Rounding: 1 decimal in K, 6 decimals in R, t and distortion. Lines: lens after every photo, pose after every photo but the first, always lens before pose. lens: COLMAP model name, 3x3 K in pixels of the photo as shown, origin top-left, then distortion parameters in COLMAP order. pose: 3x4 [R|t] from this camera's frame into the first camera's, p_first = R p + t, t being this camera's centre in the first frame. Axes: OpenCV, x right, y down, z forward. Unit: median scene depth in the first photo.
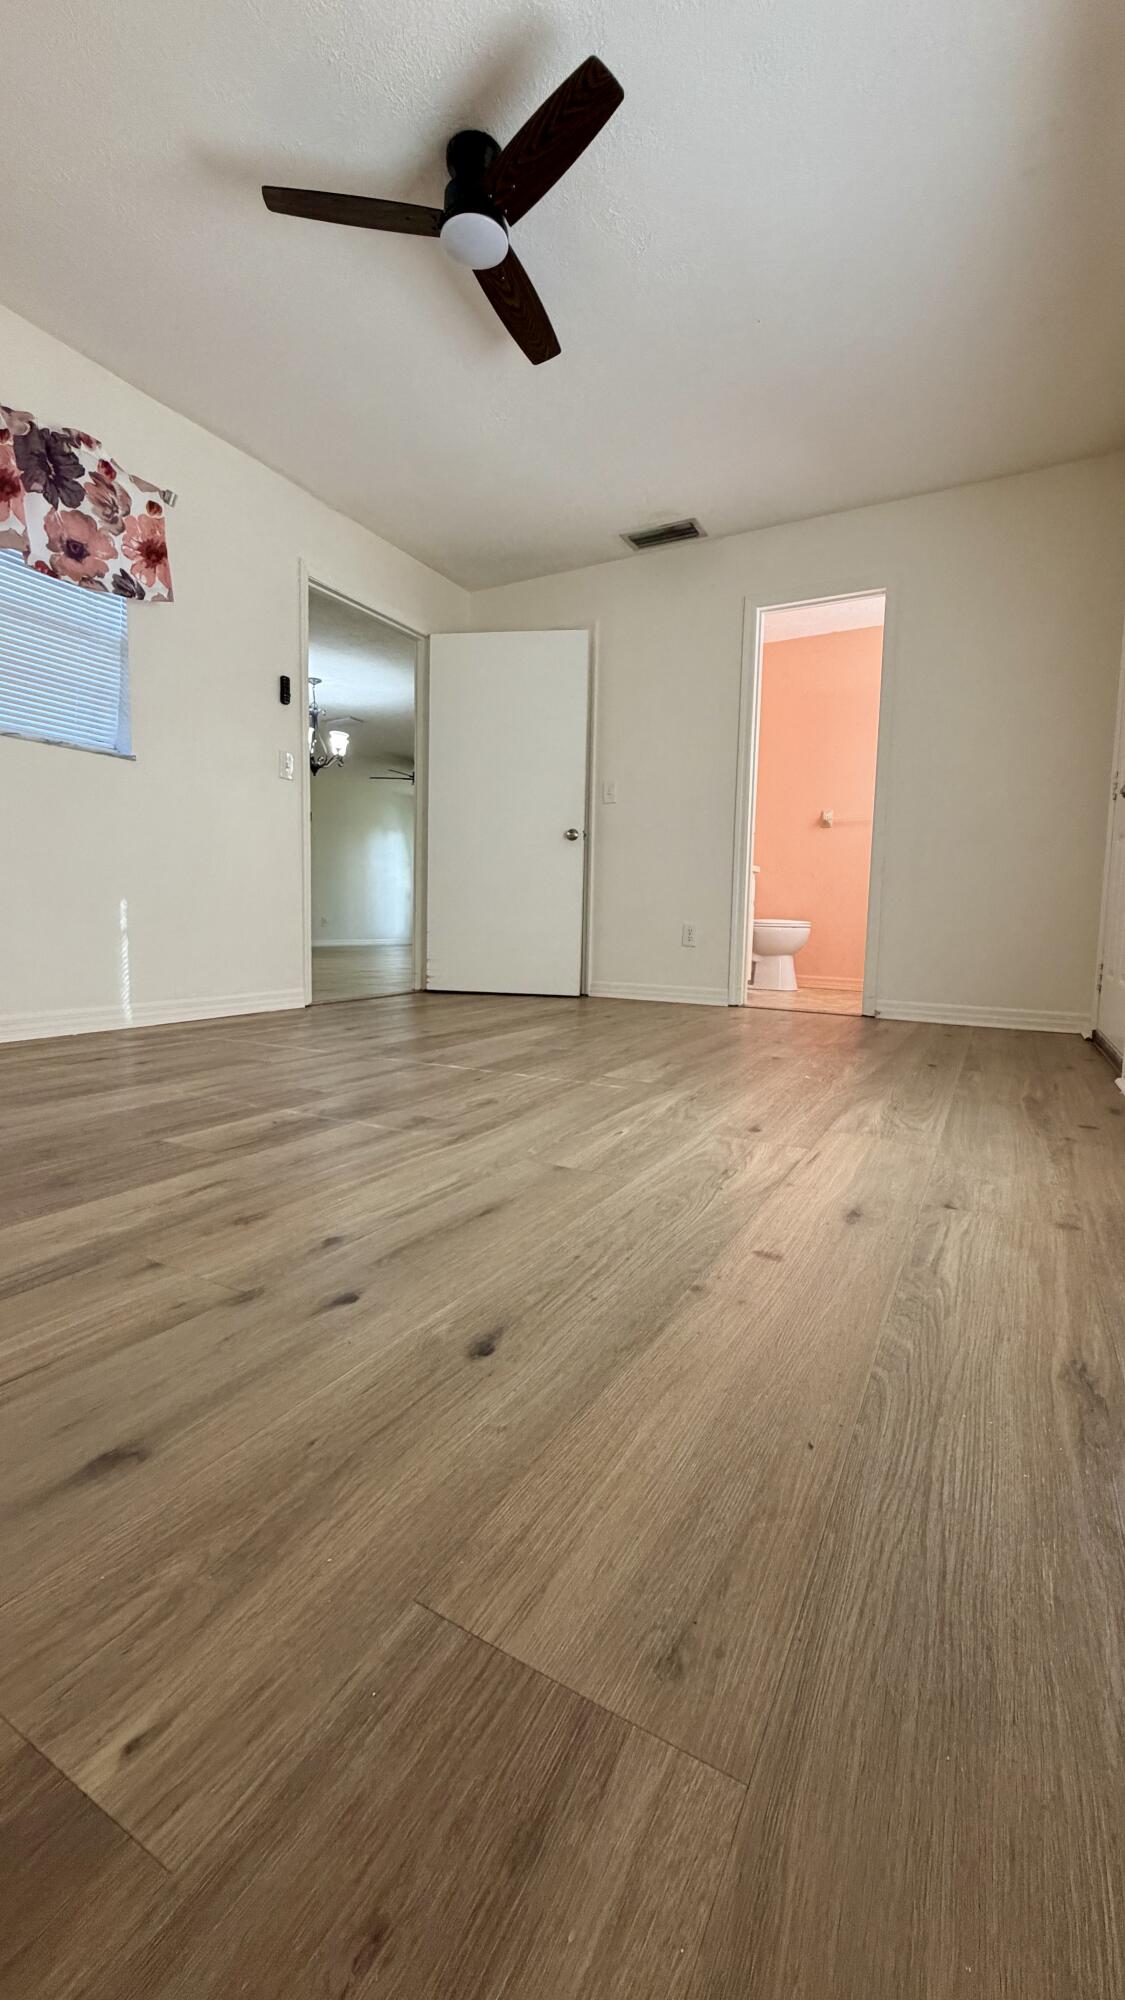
lens RADIAL K [[803.9, 0, 566.2], [0, 803.9, 996.3], [0, 0, 1]] dist [0.000445, -0.000002]
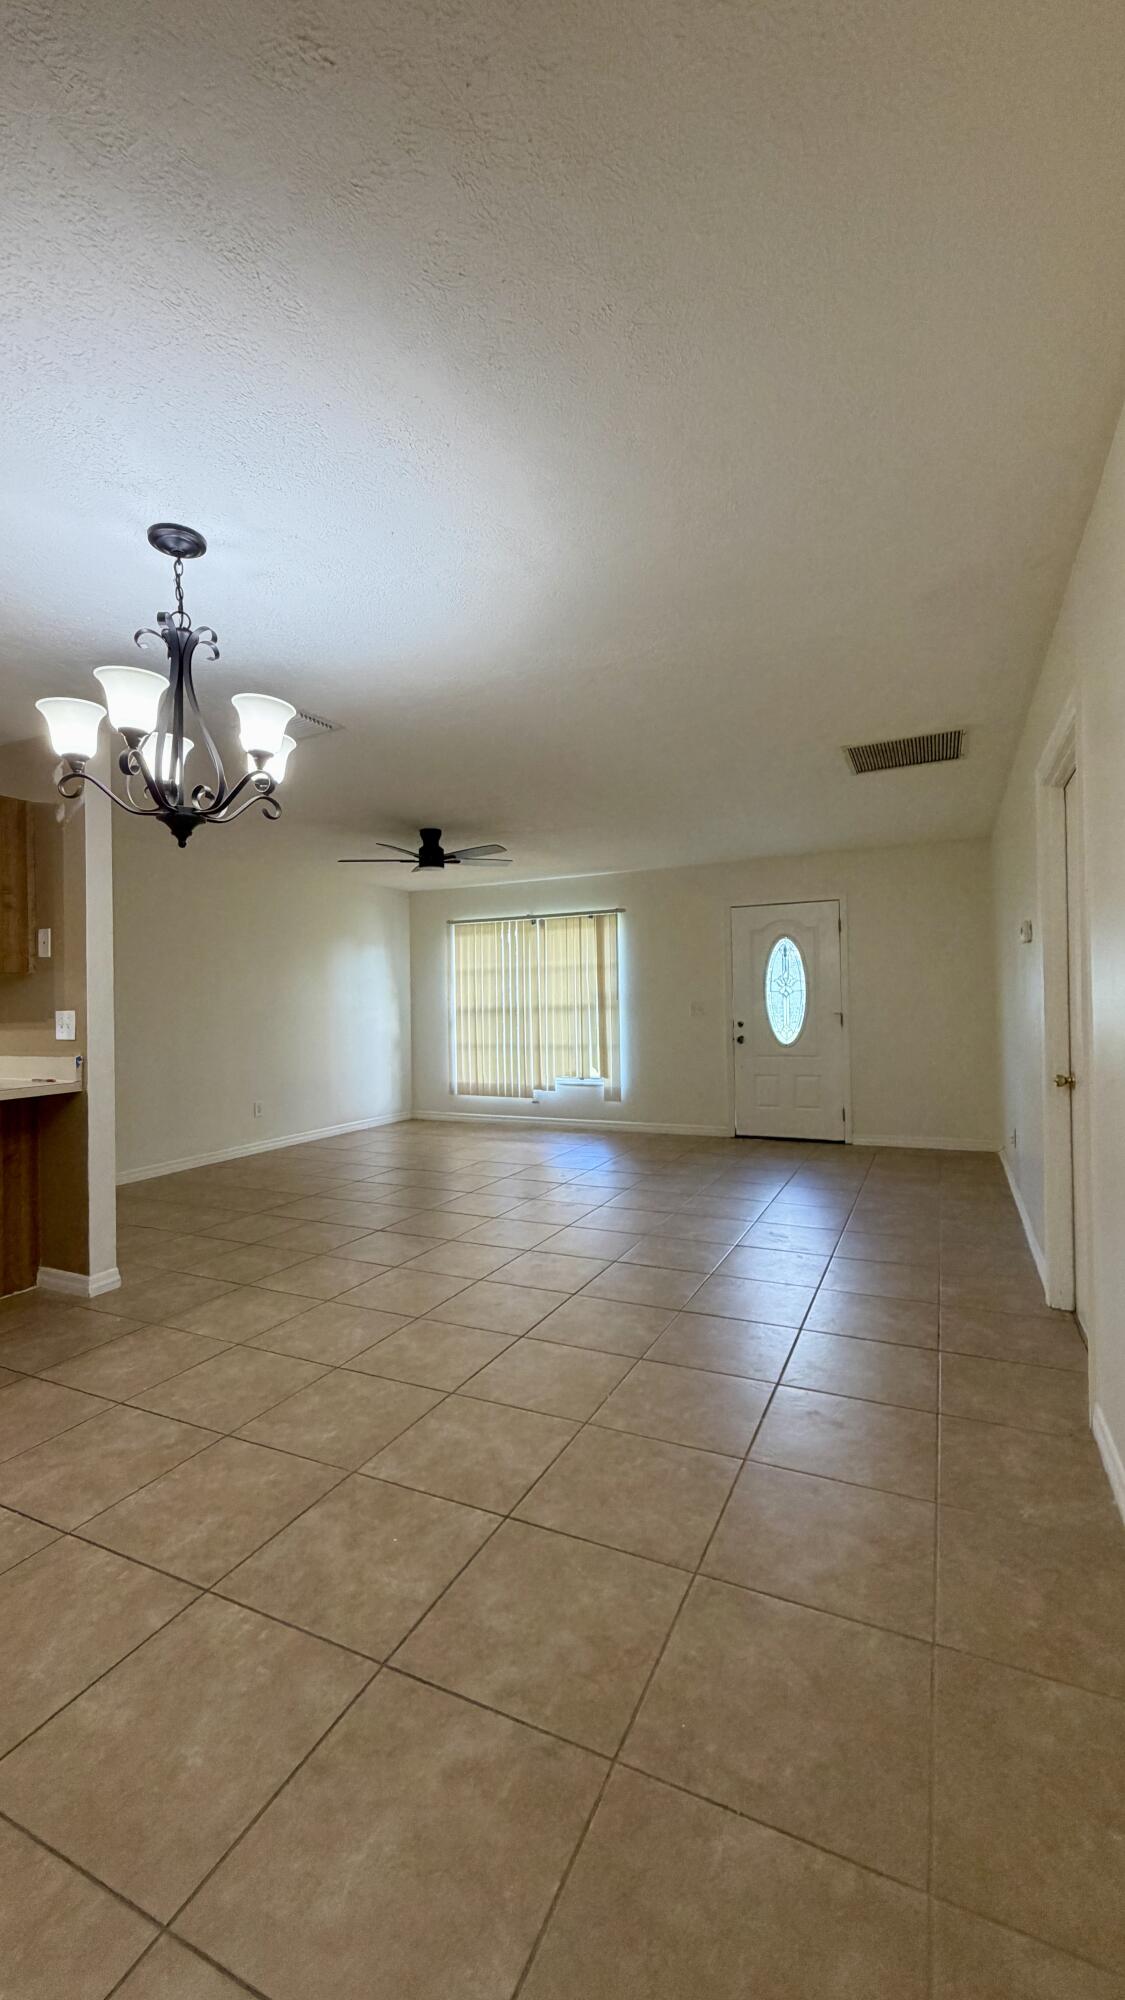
lens RADIAL K [[803.9, 0, 559.7], [0, 803.9, 989.9], [0, 0, 1]] dist [0.000445, -0.000002]
pose [[0.997986, -0.037704, 0.051011, -0.191349], [0.042785, 0.993812, -0.102507, -0.185434], [-0.046830, 0.104483, 0.993423, 0.704144]]
